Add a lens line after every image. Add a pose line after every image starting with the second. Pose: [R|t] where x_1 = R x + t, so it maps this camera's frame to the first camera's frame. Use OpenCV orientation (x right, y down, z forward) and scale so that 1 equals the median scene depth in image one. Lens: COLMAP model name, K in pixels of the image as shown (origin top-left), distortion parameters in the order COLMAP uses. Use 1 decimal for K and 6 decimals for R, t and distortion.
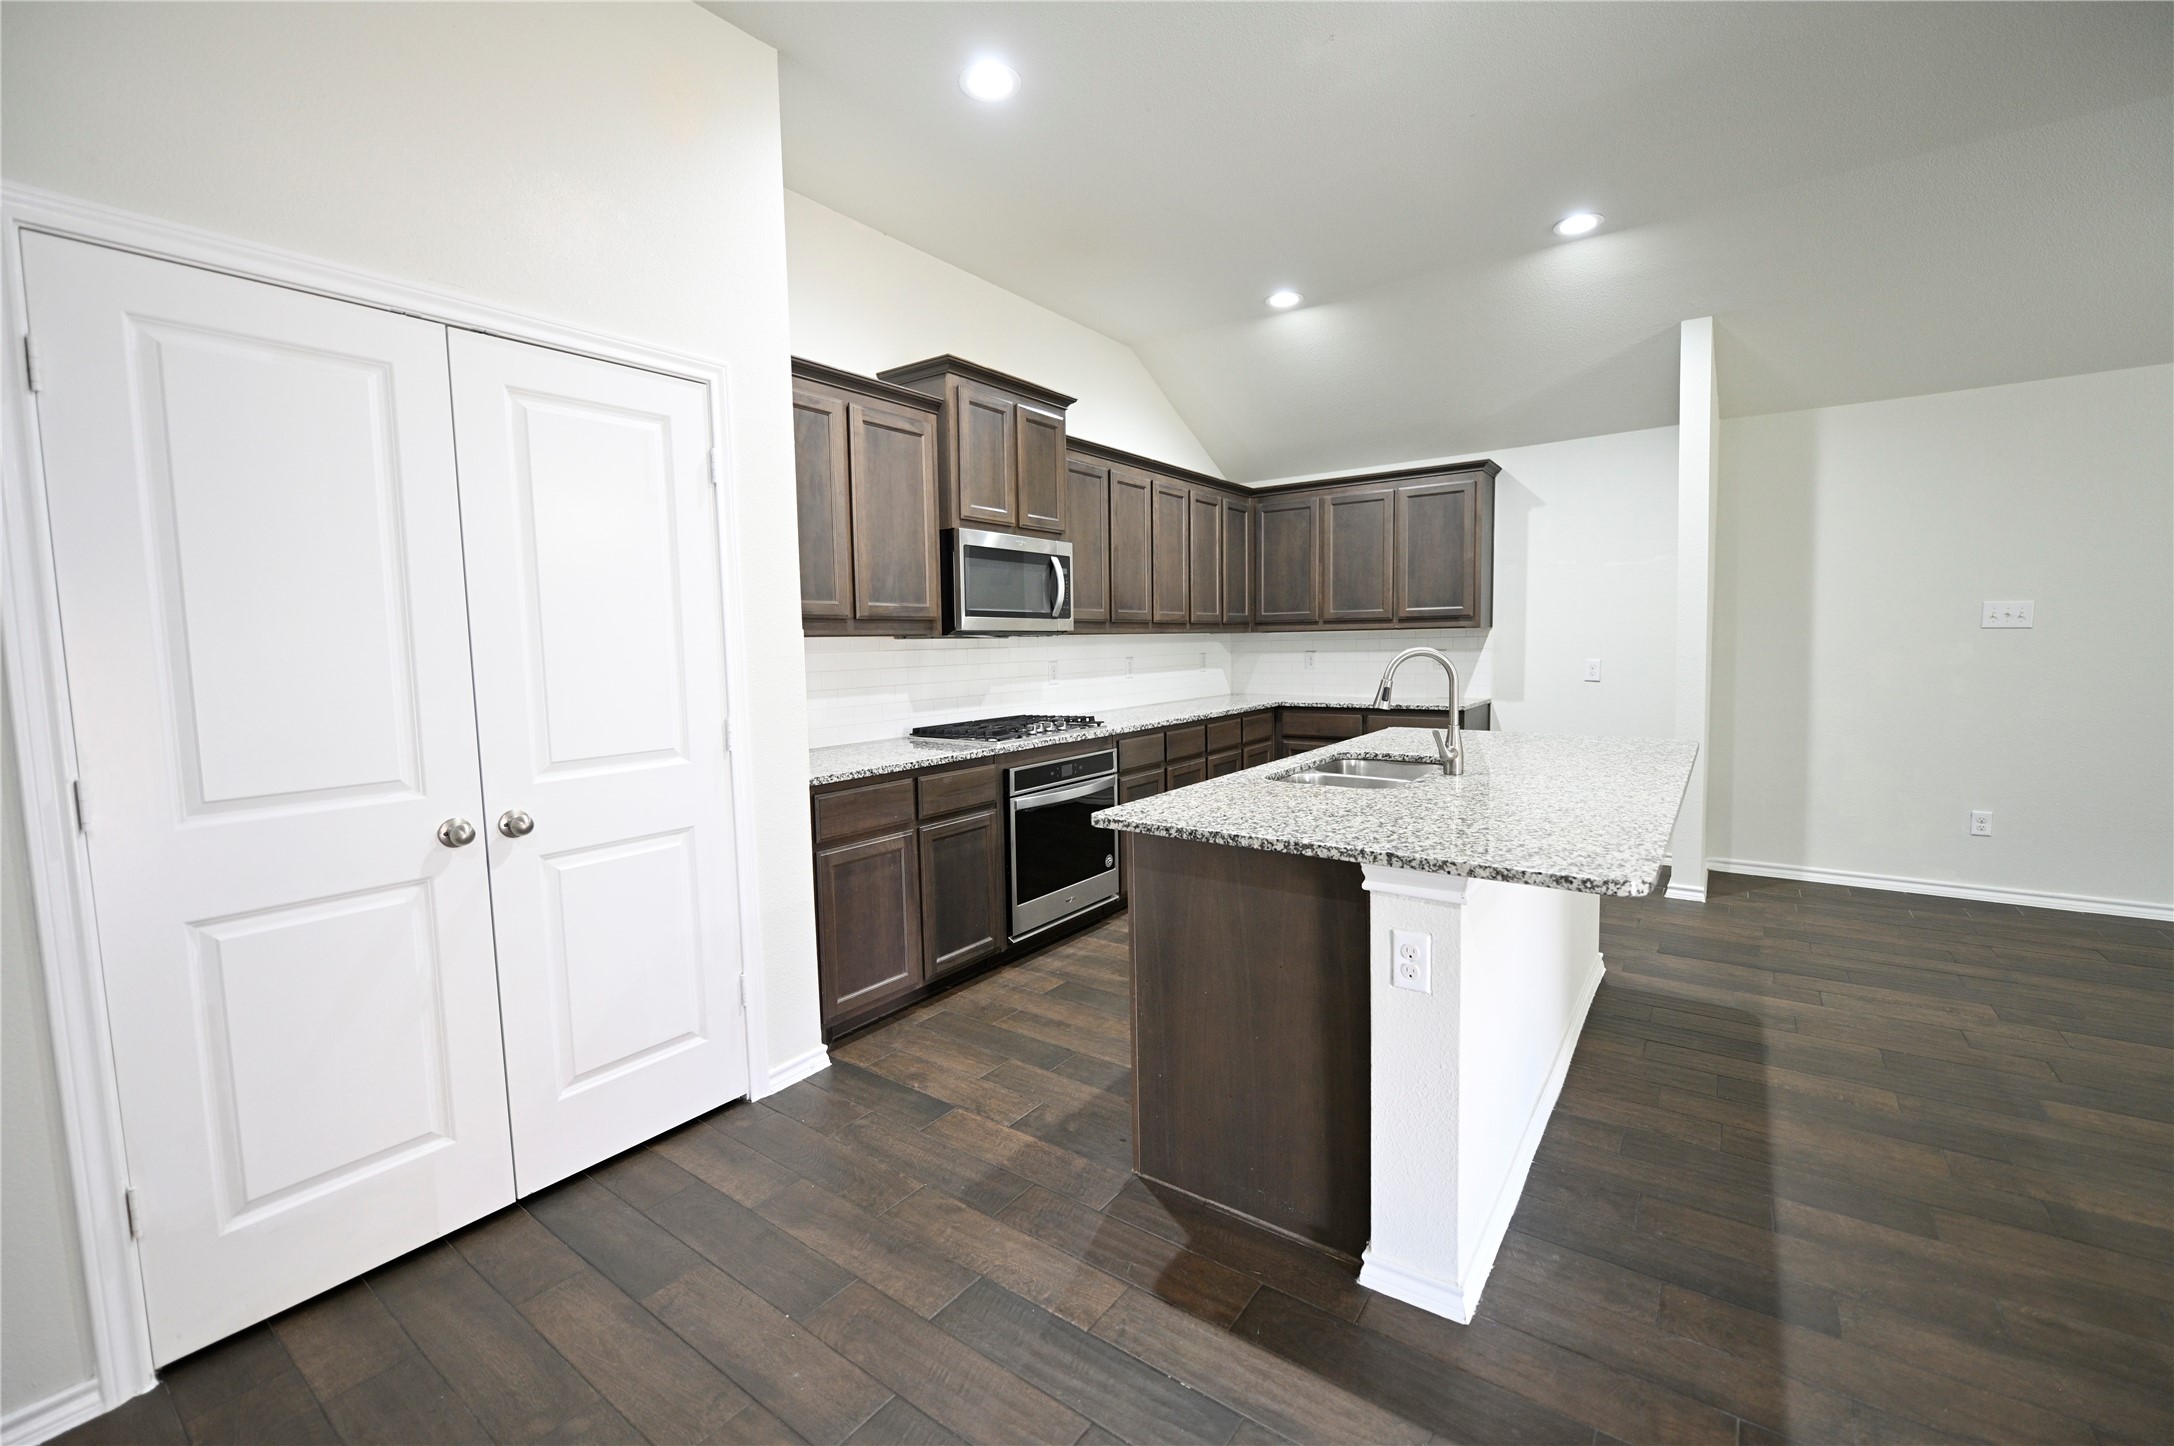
lens RADIAL K [[890.9, 0, 1085.8], [0, 890.9, 713.9], [0, 0, 1]] dist [-0.010712, -0.000442]
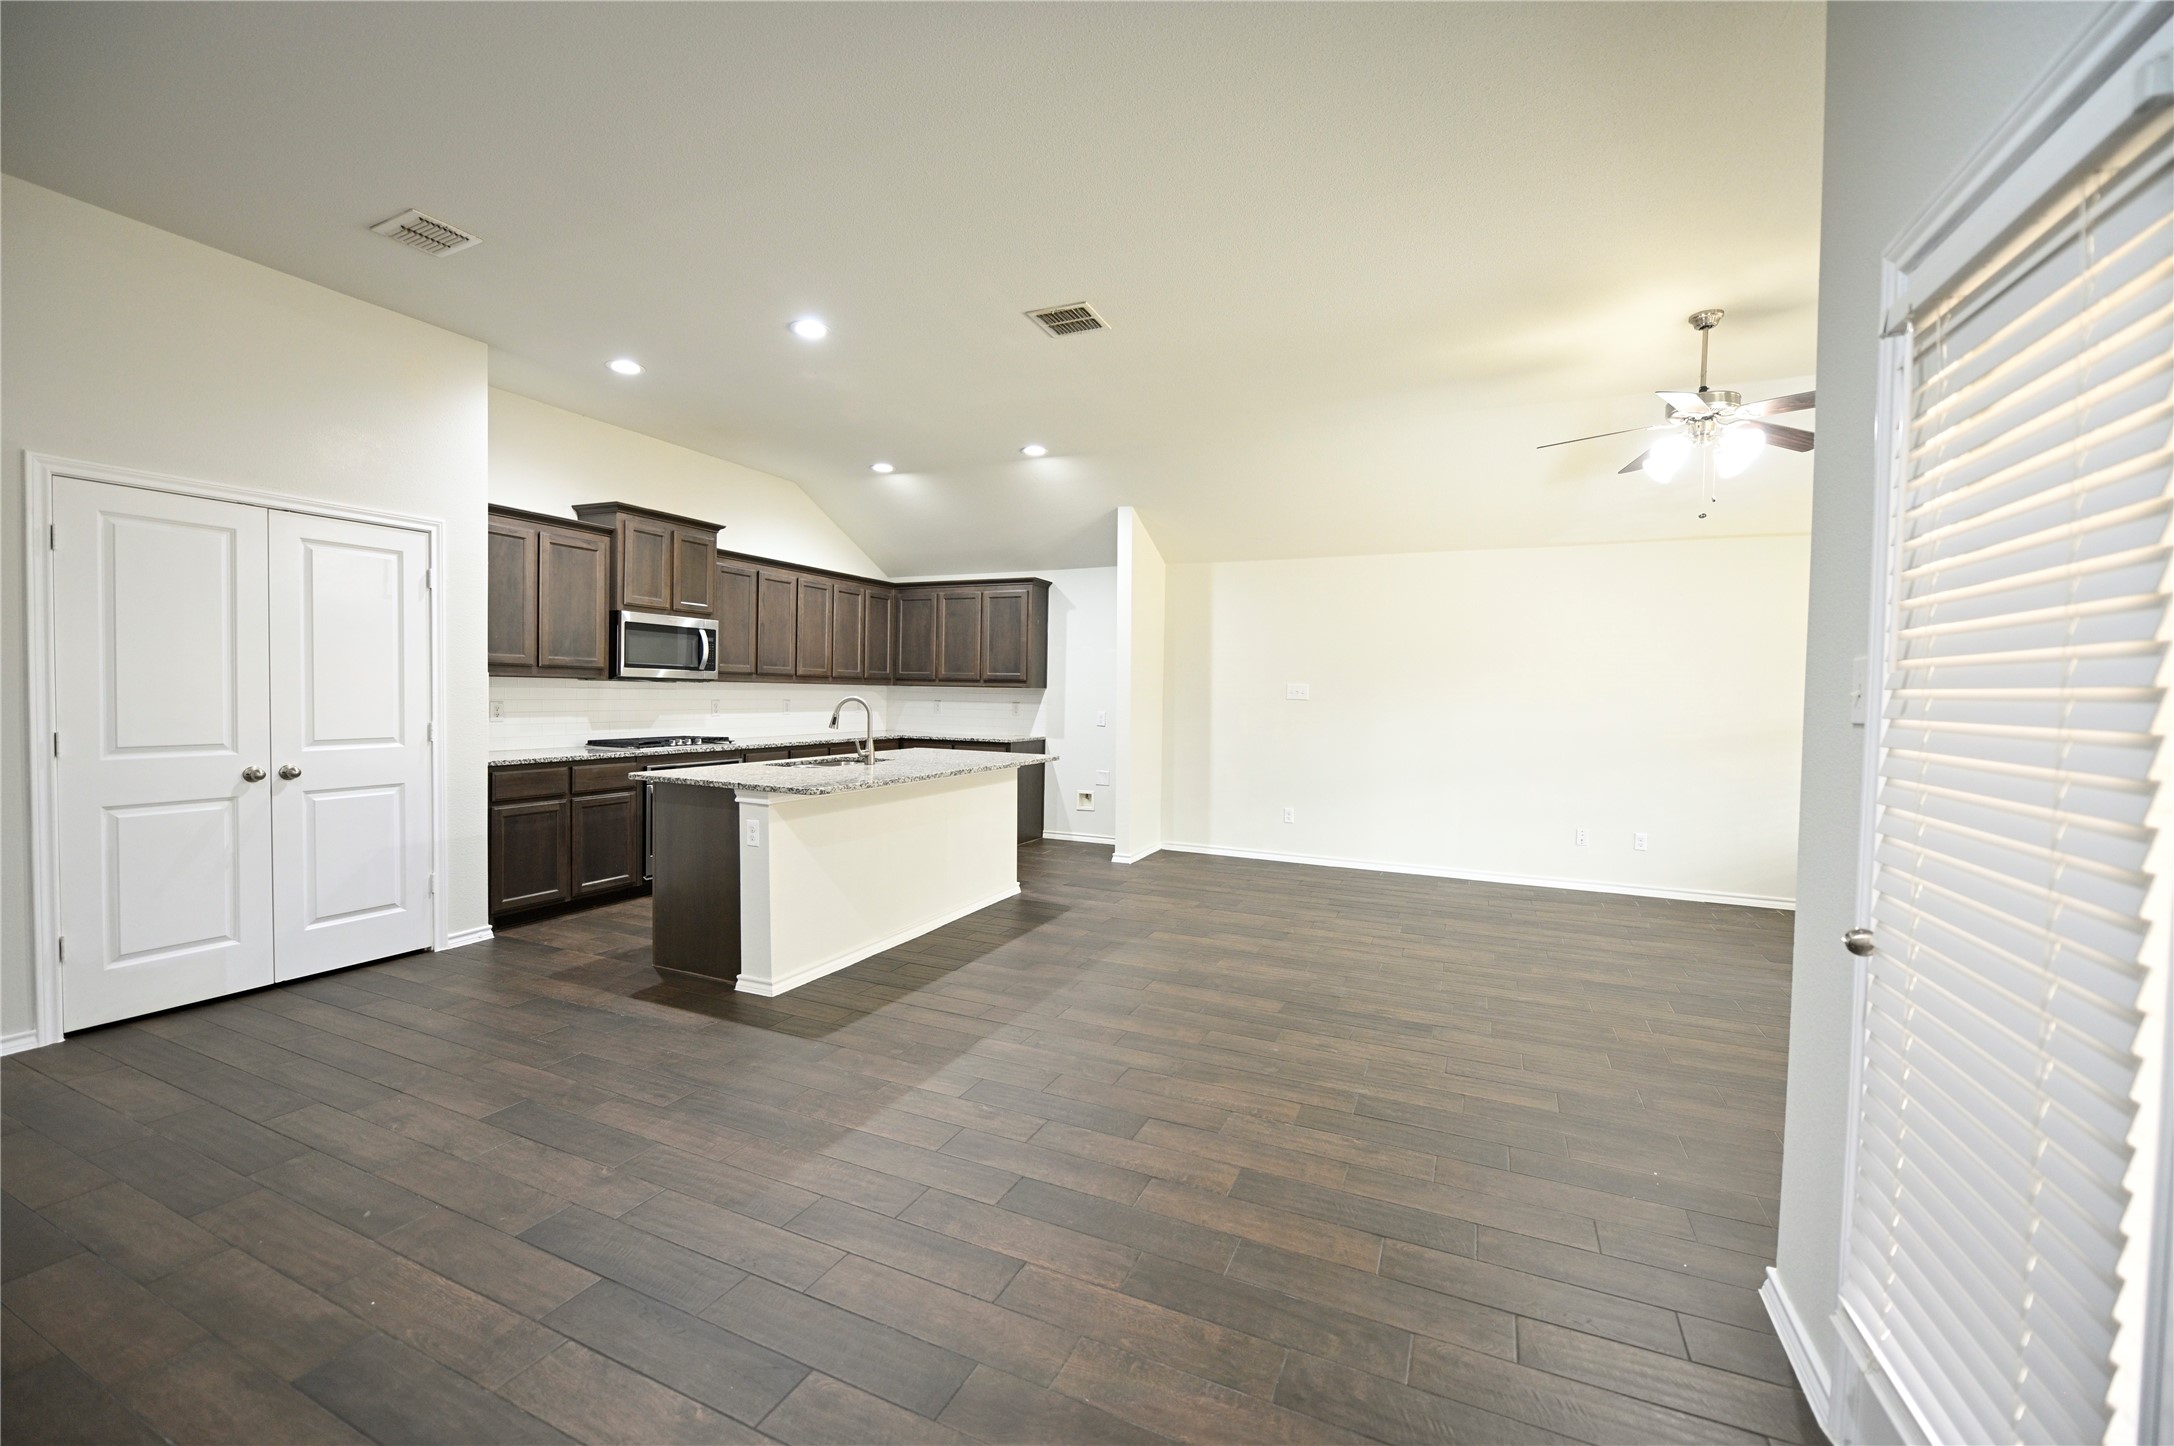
lens RADIAL K [[866.9, 0, 1091.3], [0, 866.9, 718.0], [0, 0, 1]] dist [-0.008587, -0.000388]
pose [[0.978073, 0.031812, 0.205818, 0.348784], [-0.021096, 0.998315, -0.054053, 0.041564], [-0.207191, 0.048525, 0.977096, -0.622093]]
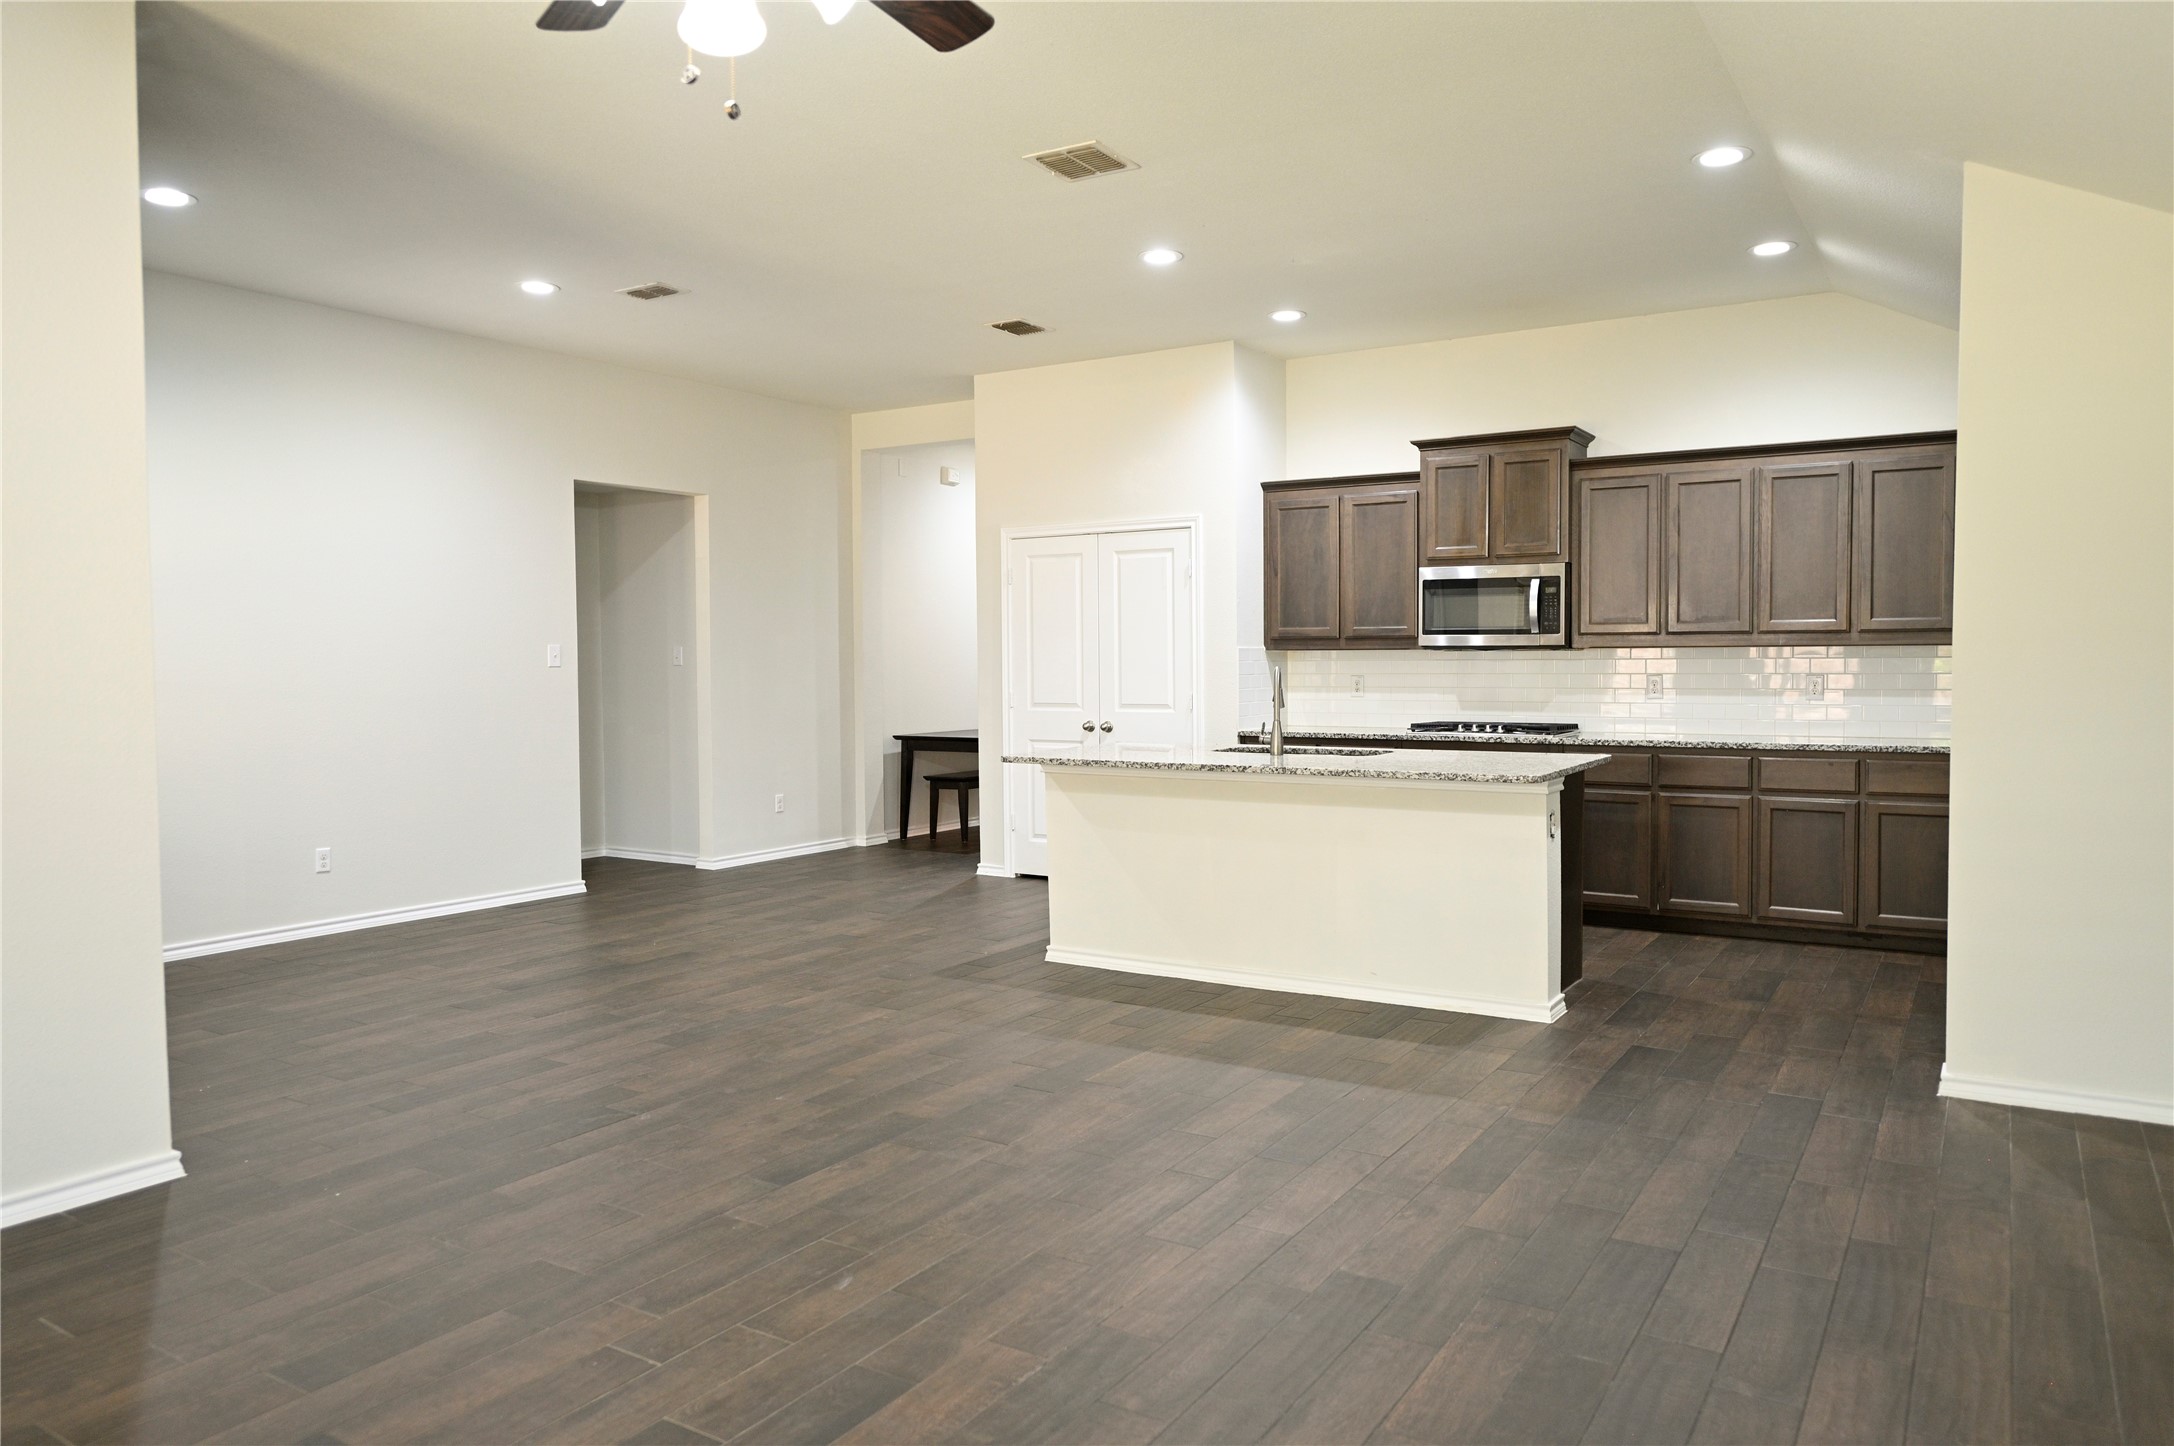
lens RADIAL K [[1452.5, 0, 1090.5], [0, 1452.5, 717.6], [0, 0, 1]] dist [-0.001129, -0.000079]
pose [[0.067531, 0.062031, -0.995787, 1.934338], [-0.074097, 0.995621, 0.056995, -0.074193], [0.994962, 0.069936, 0.071831, 0.375263]]
